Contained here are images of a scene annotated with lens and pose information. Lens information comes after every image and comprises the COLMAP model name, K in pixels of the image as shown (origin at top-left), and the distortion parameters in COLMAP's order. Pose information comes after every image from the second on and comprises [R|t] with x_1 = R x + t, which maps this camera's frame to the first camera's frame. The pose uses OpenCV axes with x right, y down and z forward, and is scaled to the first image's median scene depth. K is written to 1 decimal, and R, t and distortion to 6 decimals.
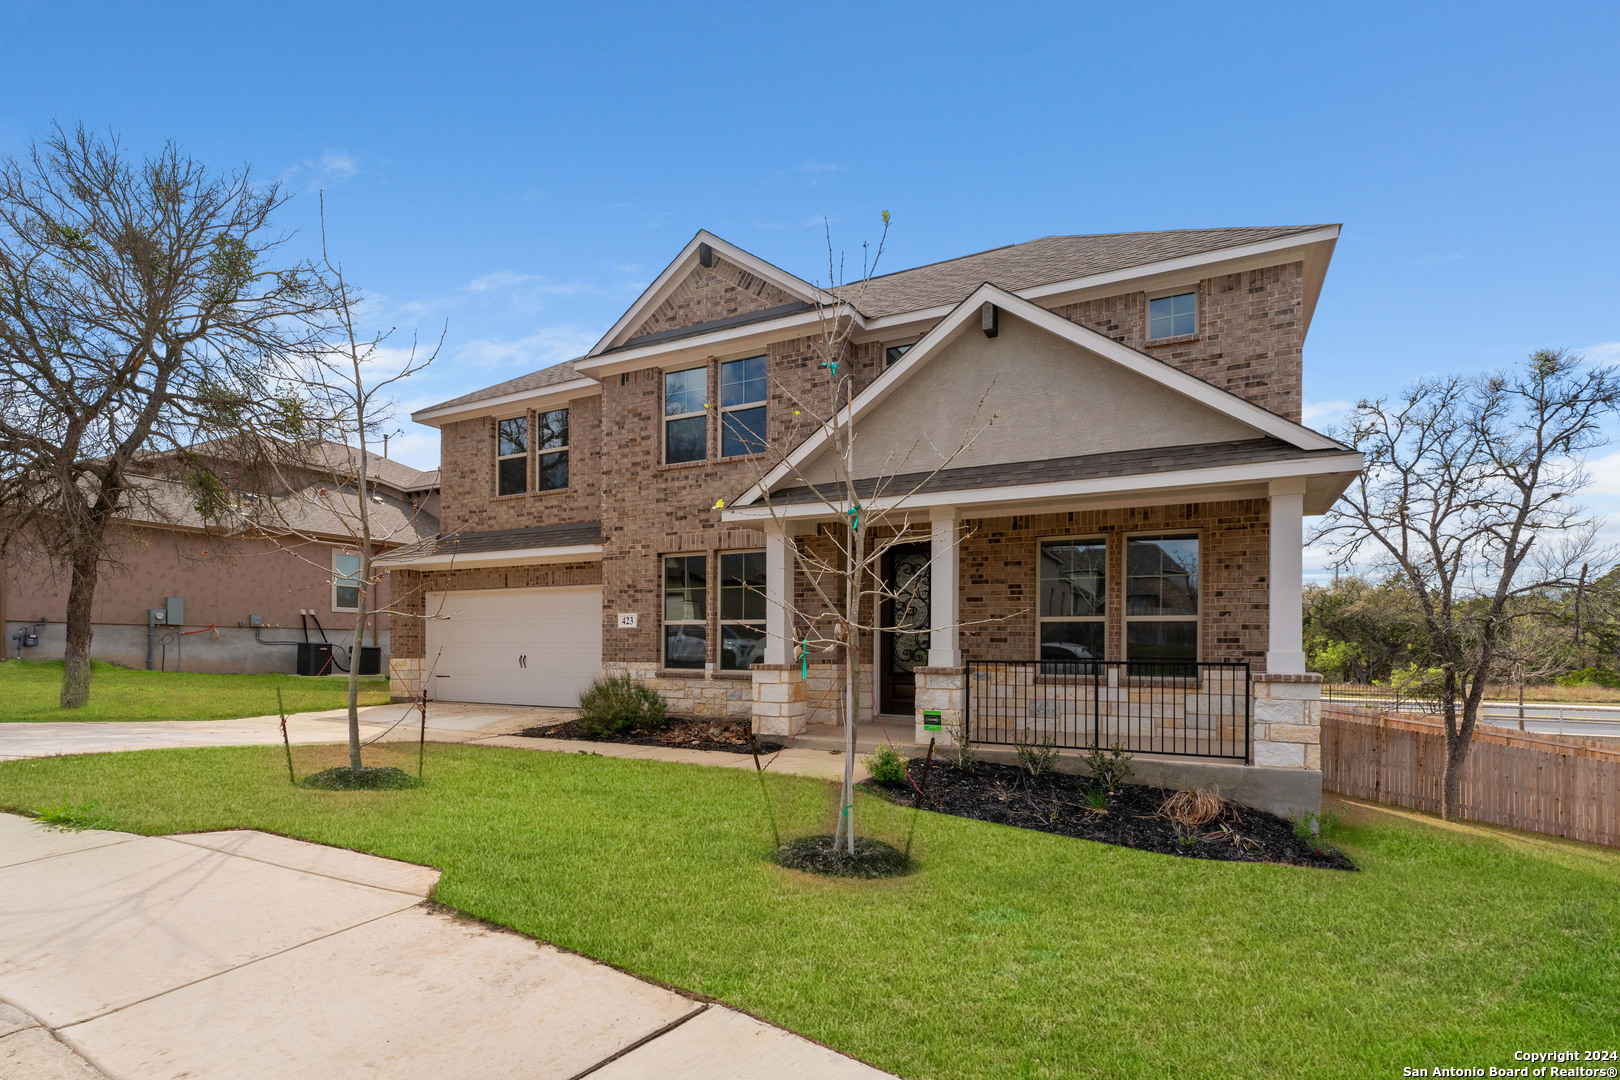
lens RADIAL K [[791.0, 0, 789.7], [0, 791.0, 655.2], [0, 0, 1]] dist [0.000729, 0.000121]
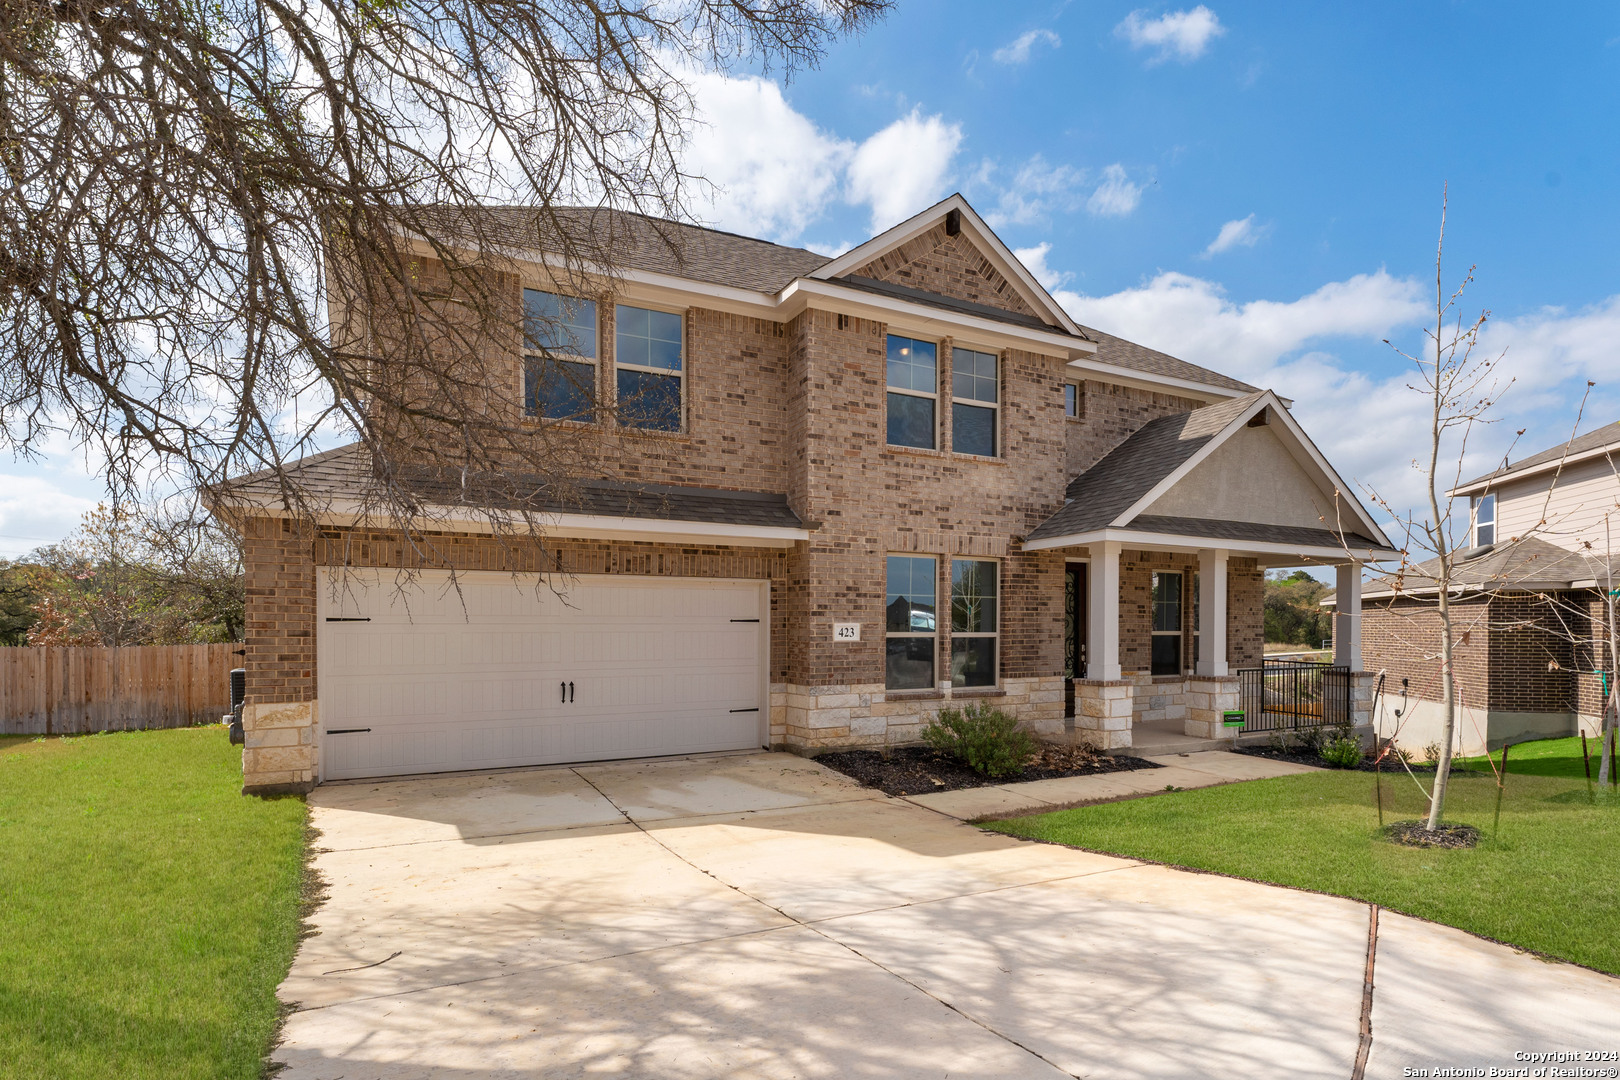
lens RADIAL K [[868.4, 0, 820.7], [0, 868.4, 635.1], [0, 0, 1]] dist [0.000488, -0.000034]
pose [[0.552942, -0.013220, 0.833115, -1.007963], [0.008453, 0.999912, 0.010257, -0.053579], [-0.833177, 0.001371, 0.553005, 0.586136]]
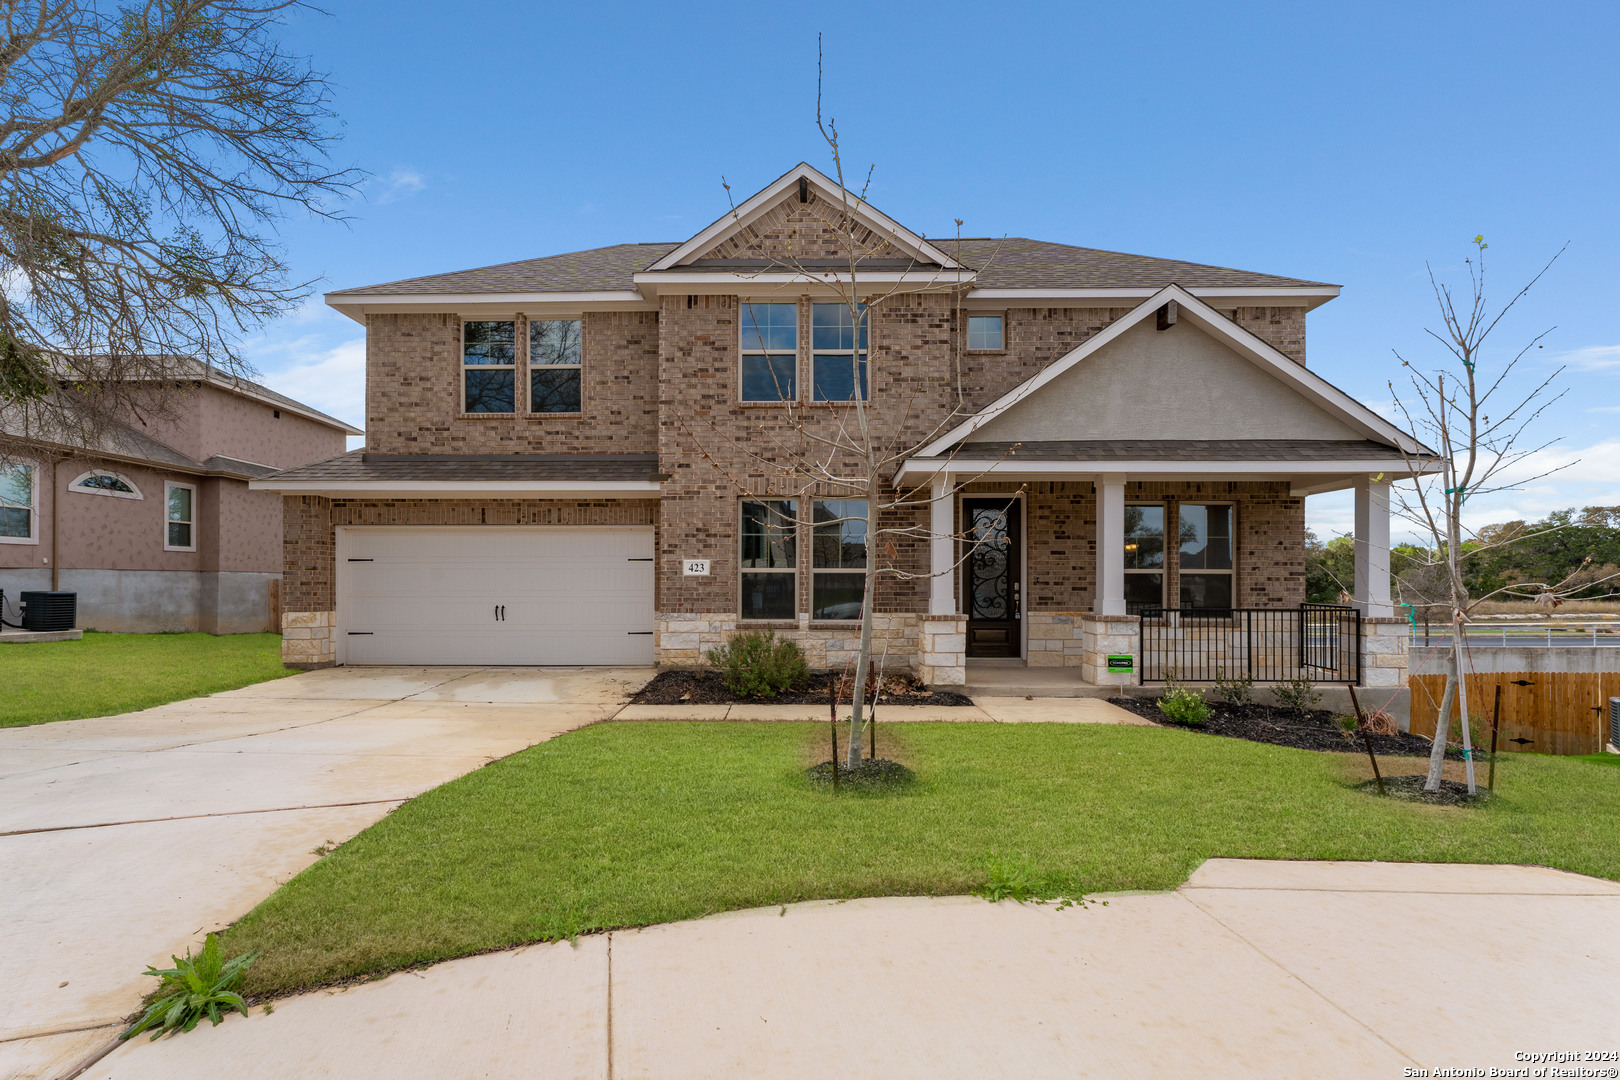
lens RADIAL K [[749.7, 0, 785.5], [0, 749.7, 585.5], [0, 0, 1]] dist [0.000570, 0.000065]
pose [[0.893703, -0.004942, 0.448631, -0.538201], [0.007356, 0.999966, -0.003640, -0.020626], [-0.448598, 0.006553, 0.893710, 0.197751]]
